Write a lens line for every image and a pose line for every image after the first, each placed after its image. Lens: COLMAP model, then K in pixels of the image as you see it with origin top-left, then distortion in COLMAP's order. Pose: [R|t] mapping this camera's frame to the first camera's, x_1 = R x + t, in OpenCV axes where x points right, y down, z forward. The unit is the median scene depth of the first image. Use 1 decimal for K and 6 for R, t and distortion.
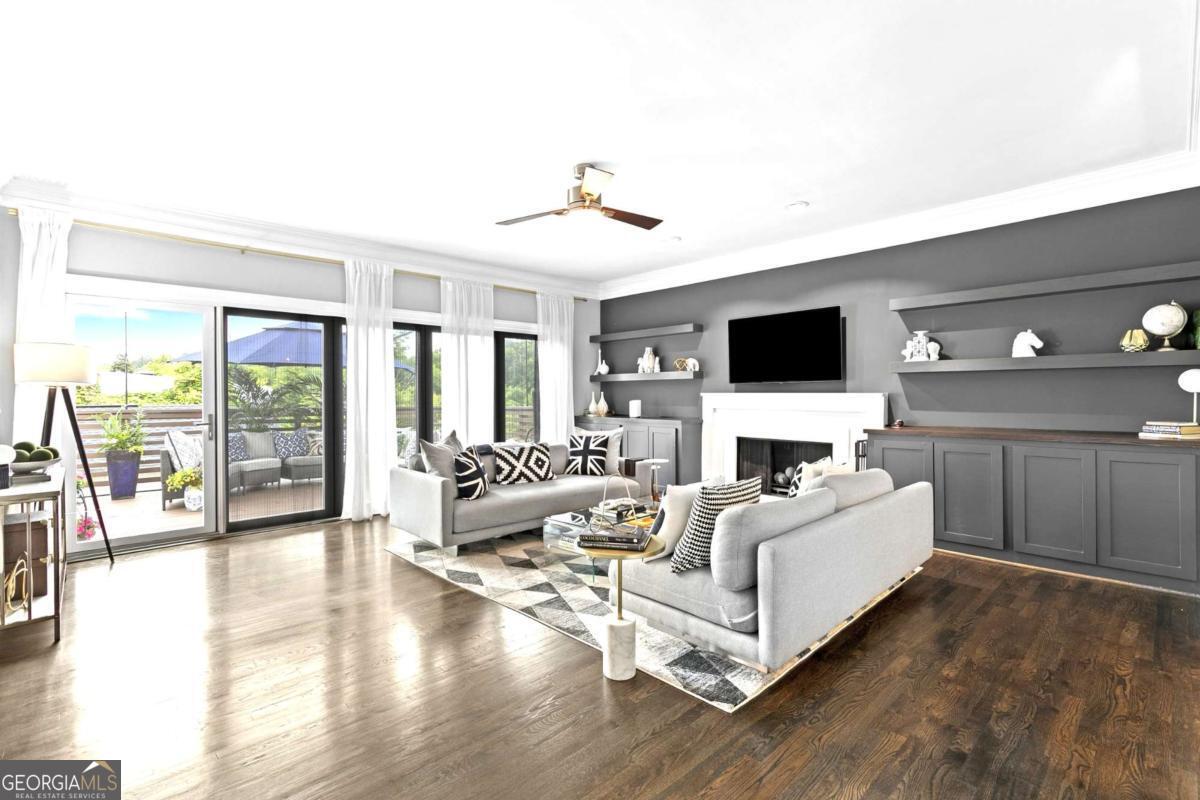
lens RADIAL K [[540.7, 0, 598.7], [0, 540.7, 392.6], [0, 0, 1]] dist [0.001629, -0.001179]
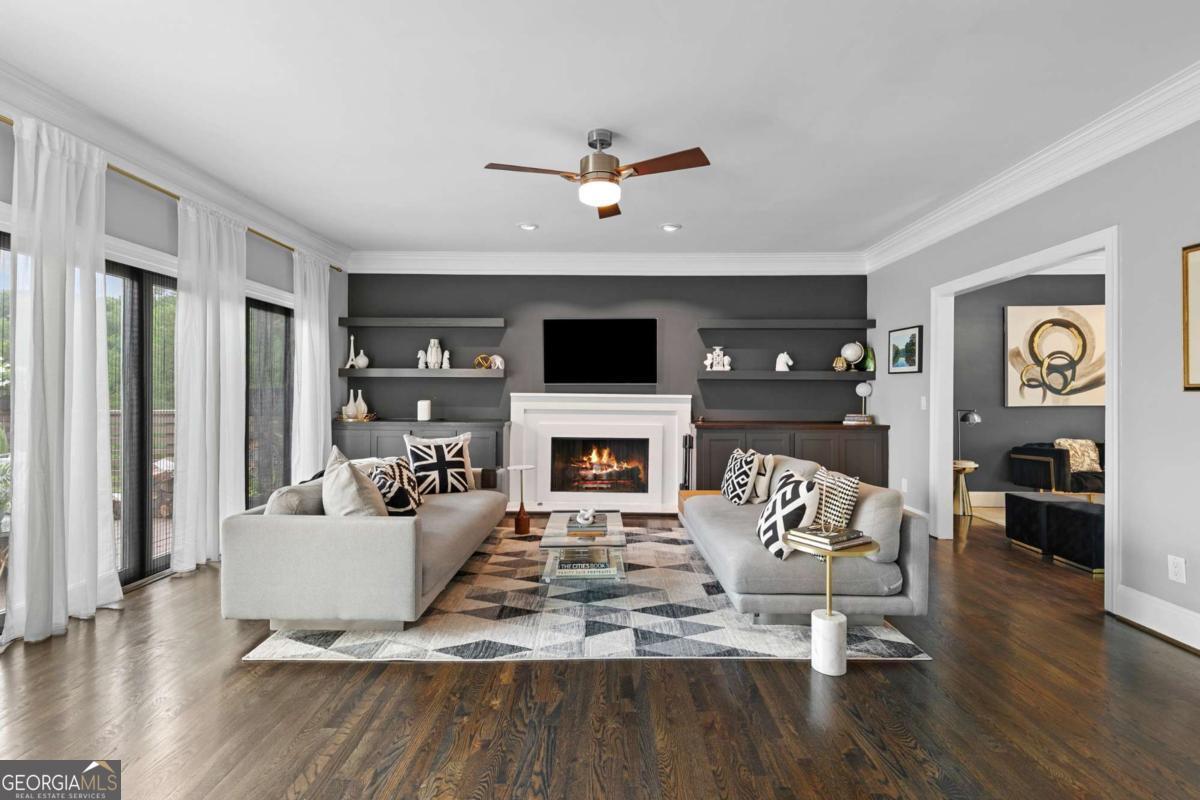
lens RADIAL K [[540.7, 0, 604.2], [0, 540.7, 397.2], [0, 0, 1]] dist [0.001629, -0.001179]
pose [[0.695469, 0.003590, 0.718547, -0.440562], [-0.012054, 0.999905, 0.006672, 0.000100], [-0.718455, -0.013301, 0.695446, 0.263939]]
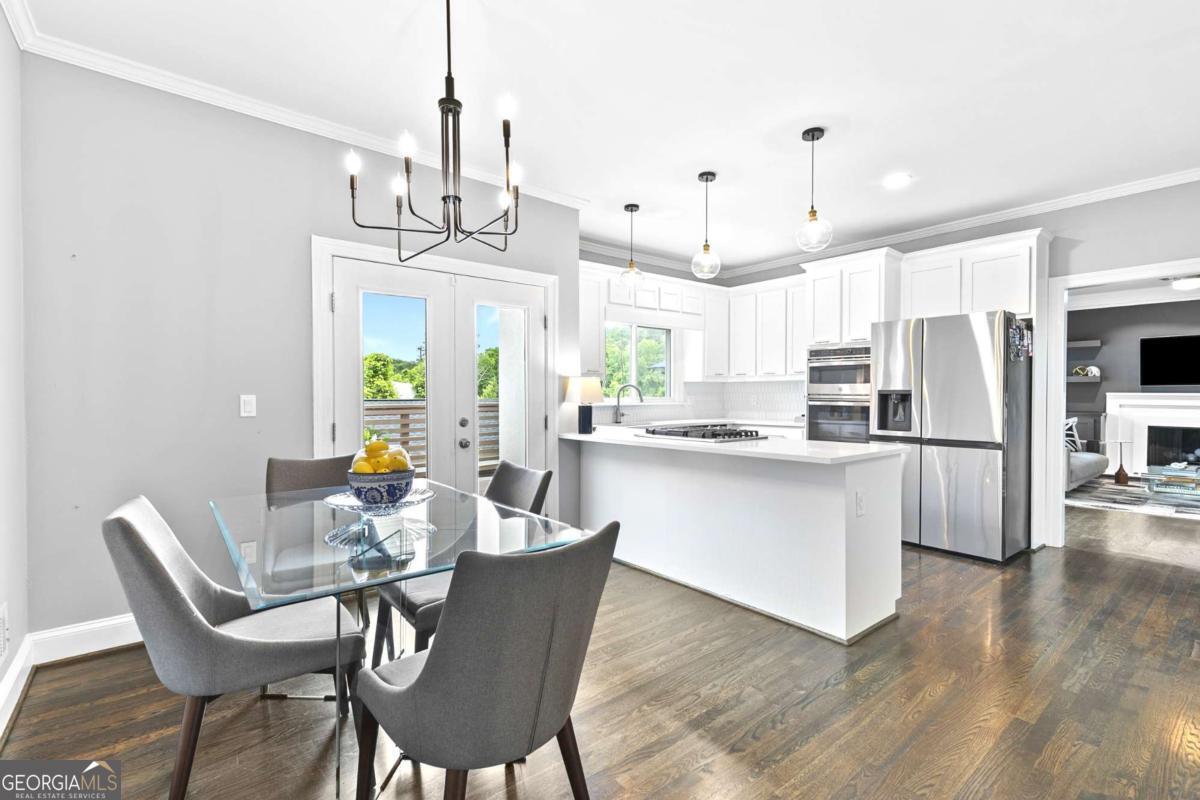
lens RADIAL K [[540.7, 0, 598.3], [0, 540.7, 398.4], [0, 0, 1]] dist [0.001629, -0.001179]
pose [[0.996741, 0.009484, -0.080107, -1.099692], [-0.008487, 0.999882, 0.012775, 0.009497], [0.080218, -0.012053, 0.996704, -0.483078]]
